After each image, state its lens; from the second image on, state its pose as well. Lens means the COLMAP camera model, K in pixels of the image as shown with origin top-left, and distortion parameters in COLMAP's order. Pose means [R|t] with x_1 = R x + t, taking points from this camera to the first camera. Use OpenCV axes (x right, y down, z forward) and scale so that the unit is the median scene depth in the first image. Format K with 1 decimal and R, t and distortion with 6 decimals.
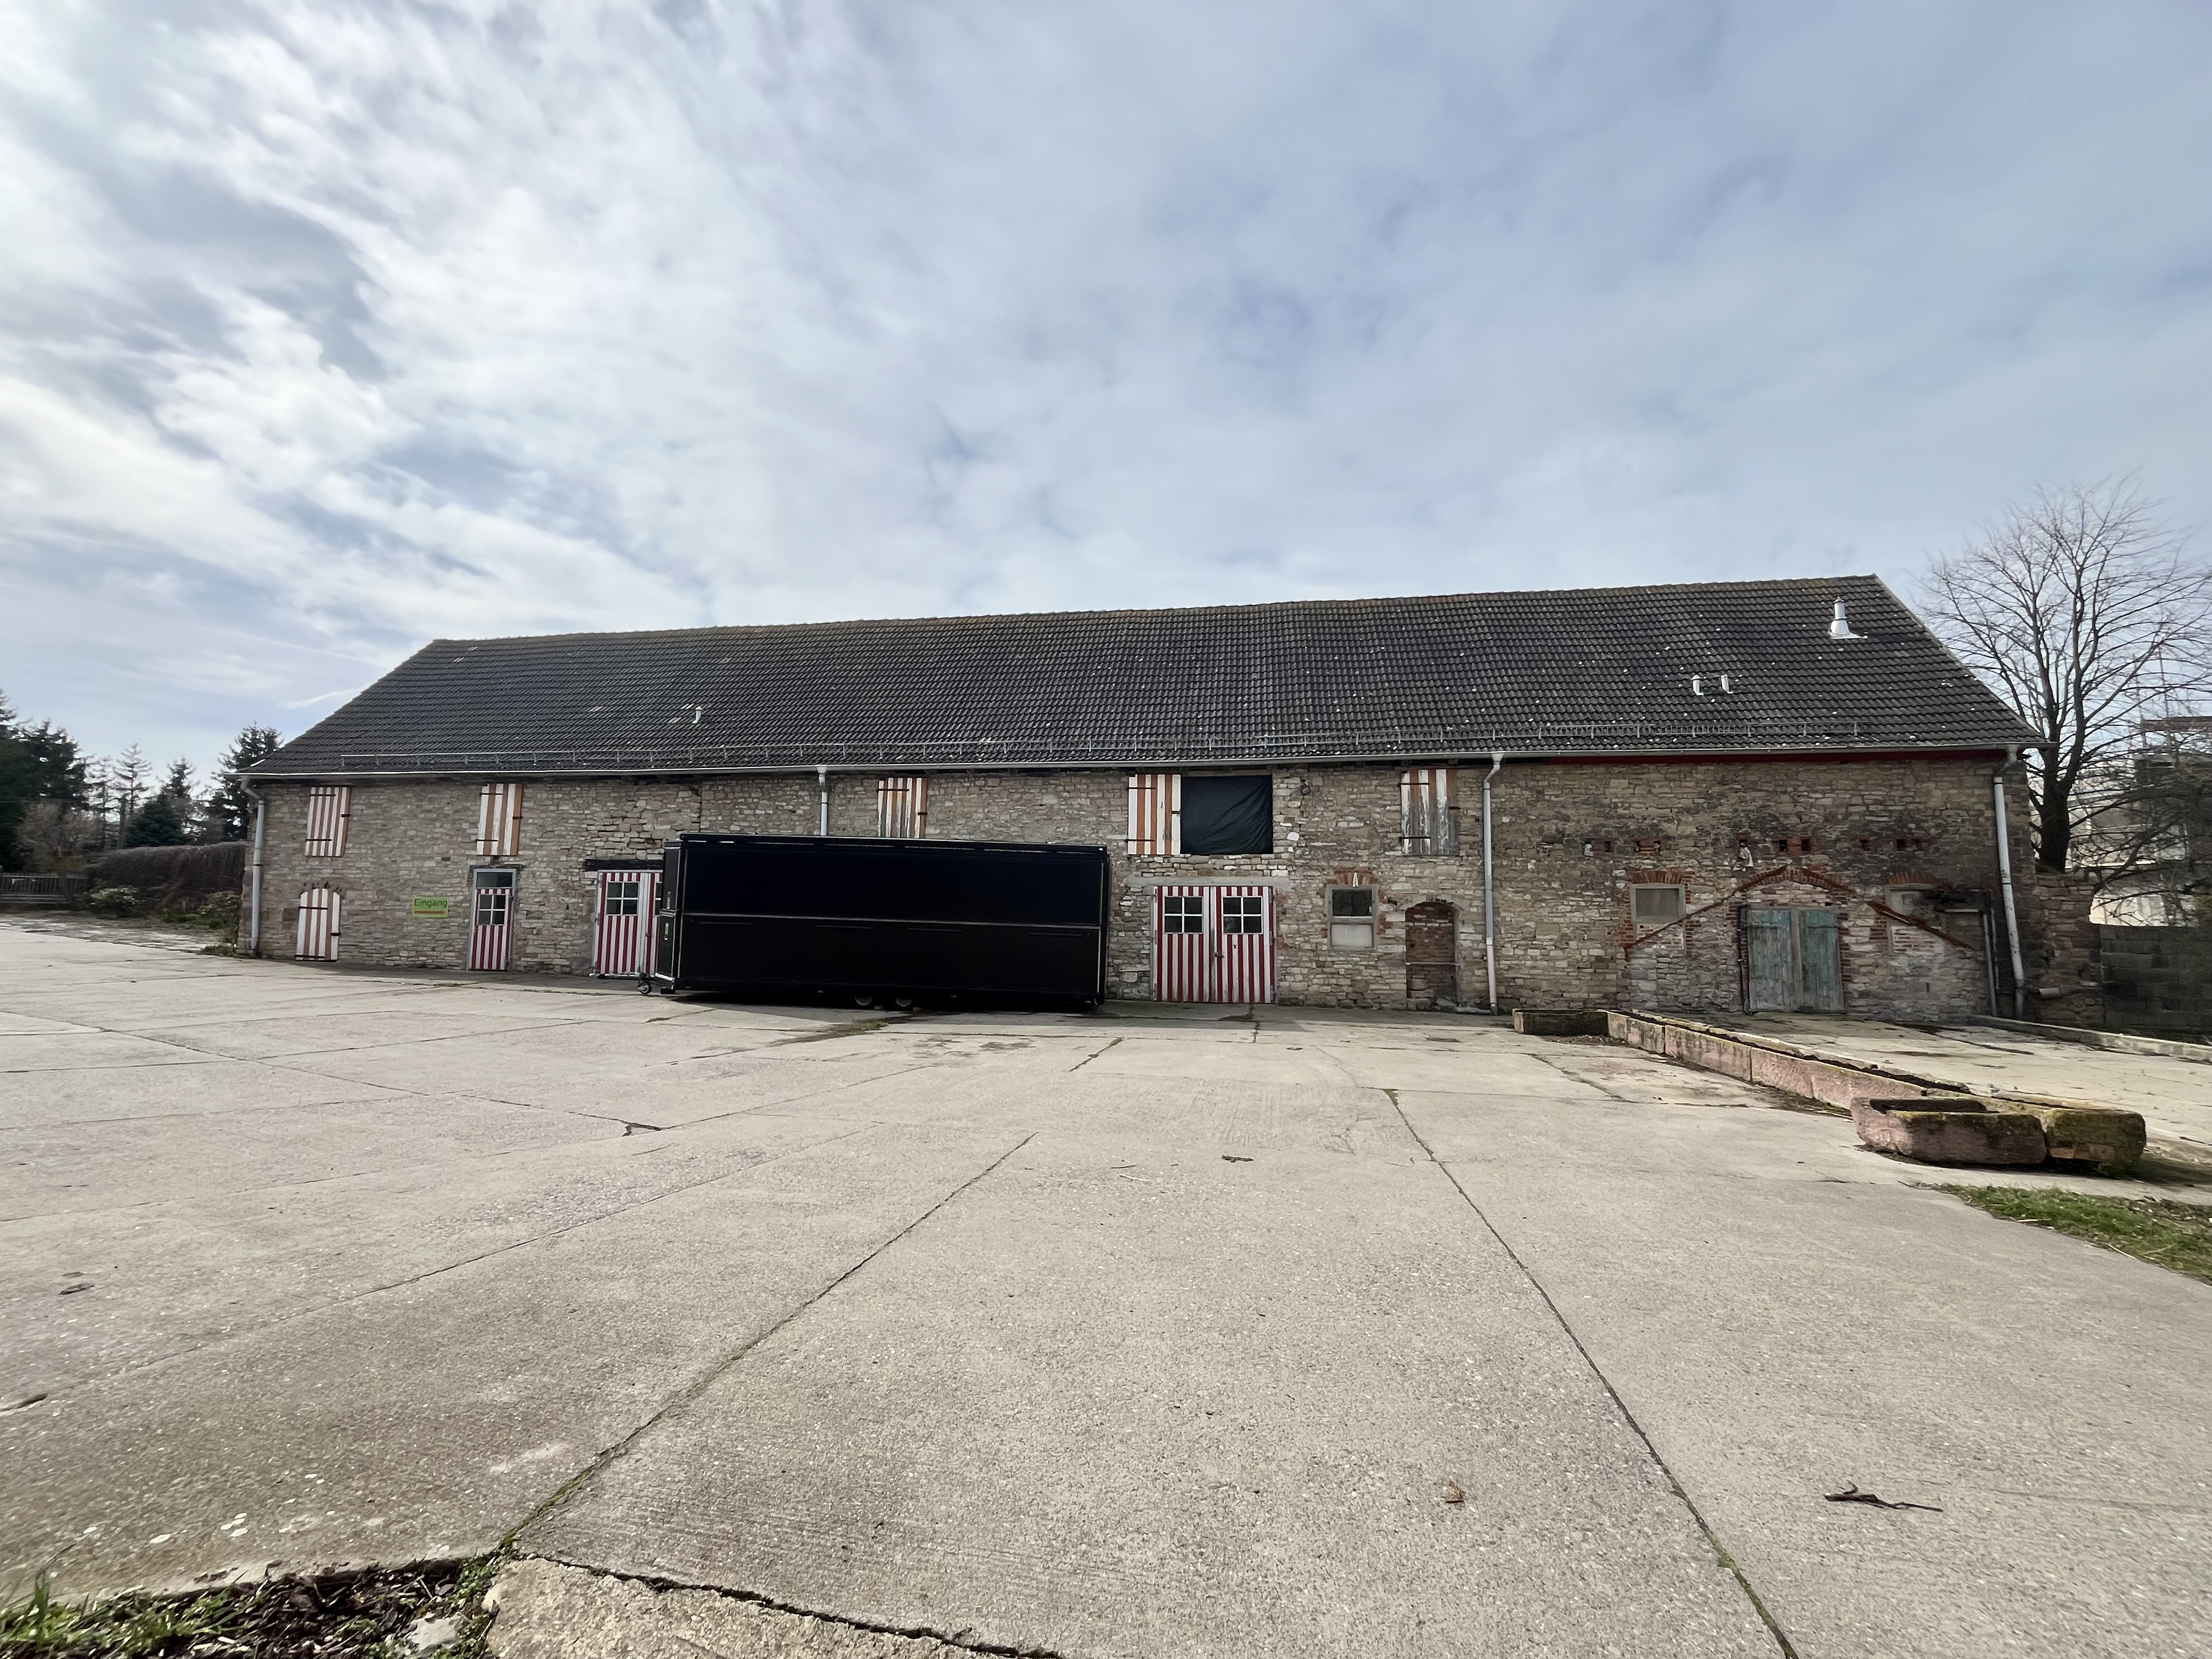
lens RADIAL K [[933.0, 0, 1106.2], [0, 933.0, 835.5], [0, 0, 1]] dist [0.030410, 0.000218]
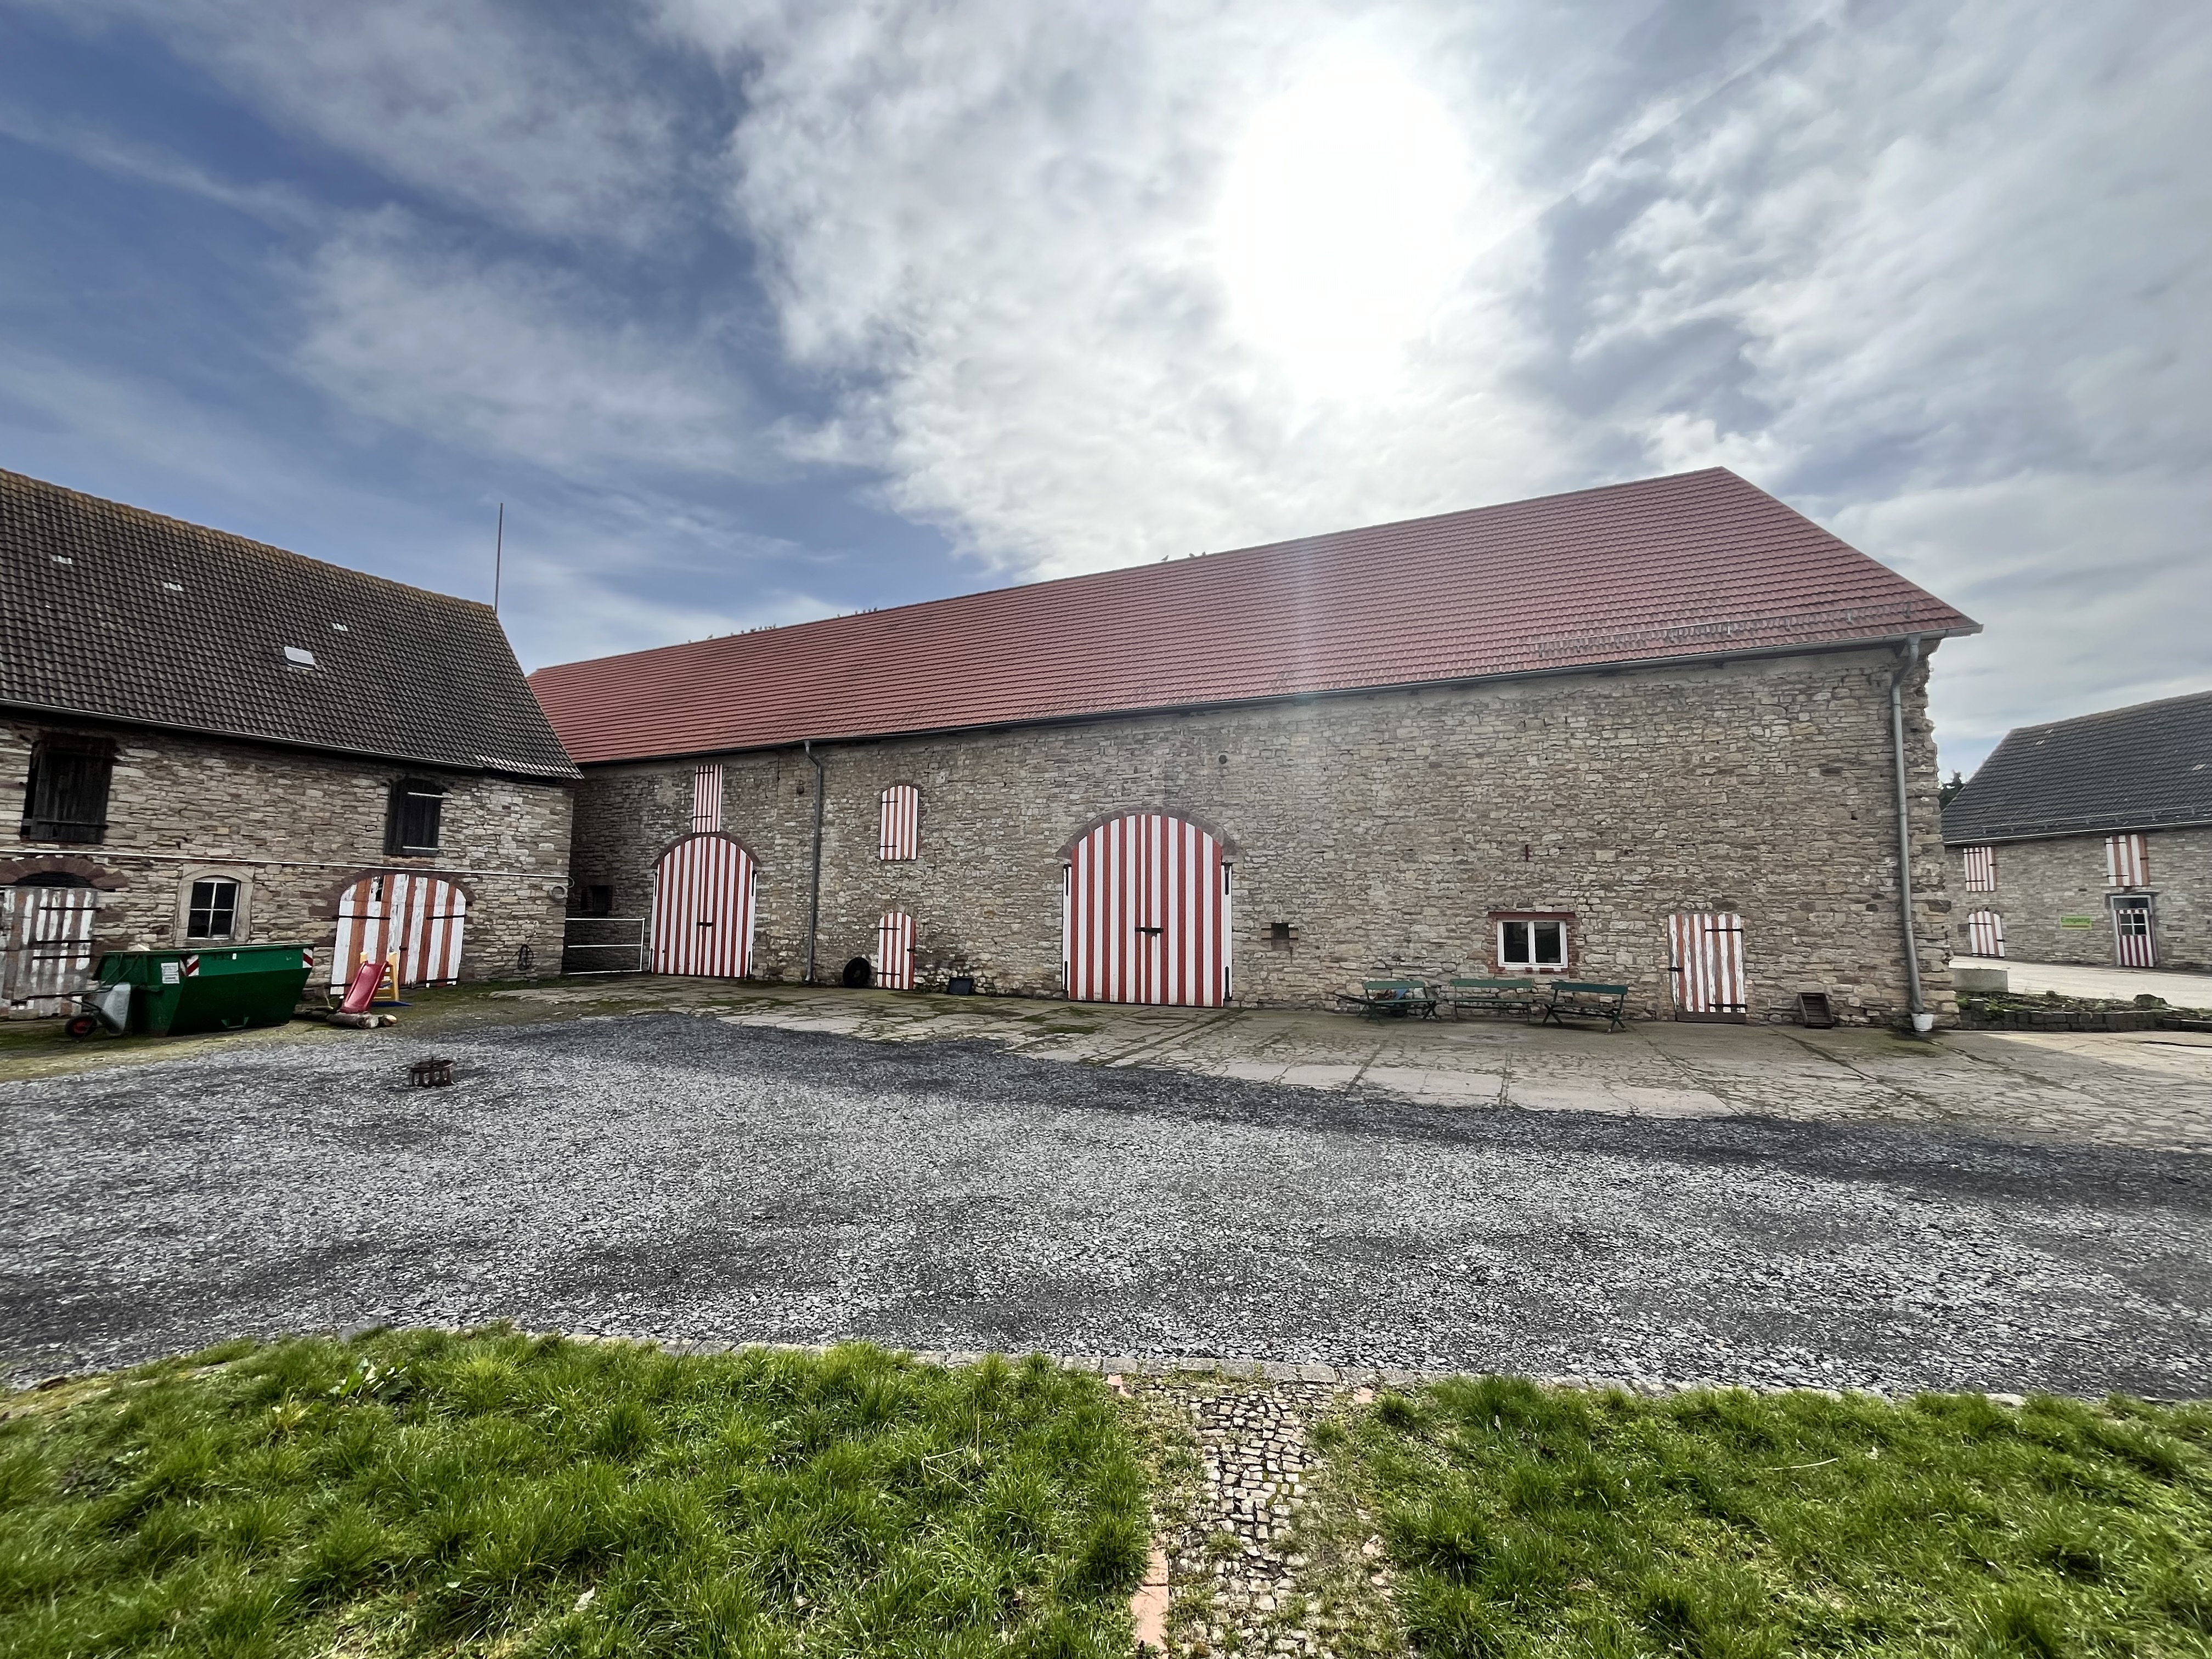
lens RADIAL K [[933.0, 0, 1111.1], [0, 933.0, 841.8], [0, 0, 1]] dist [0.030410, 0.000218]
pose [[0.269527, -0.097360, -0.958059, 0.335103], [0.089809, 0.993082, -0.075654, -0.071785], [0.958796, -0.065651, 0.276406, -0.853663]]
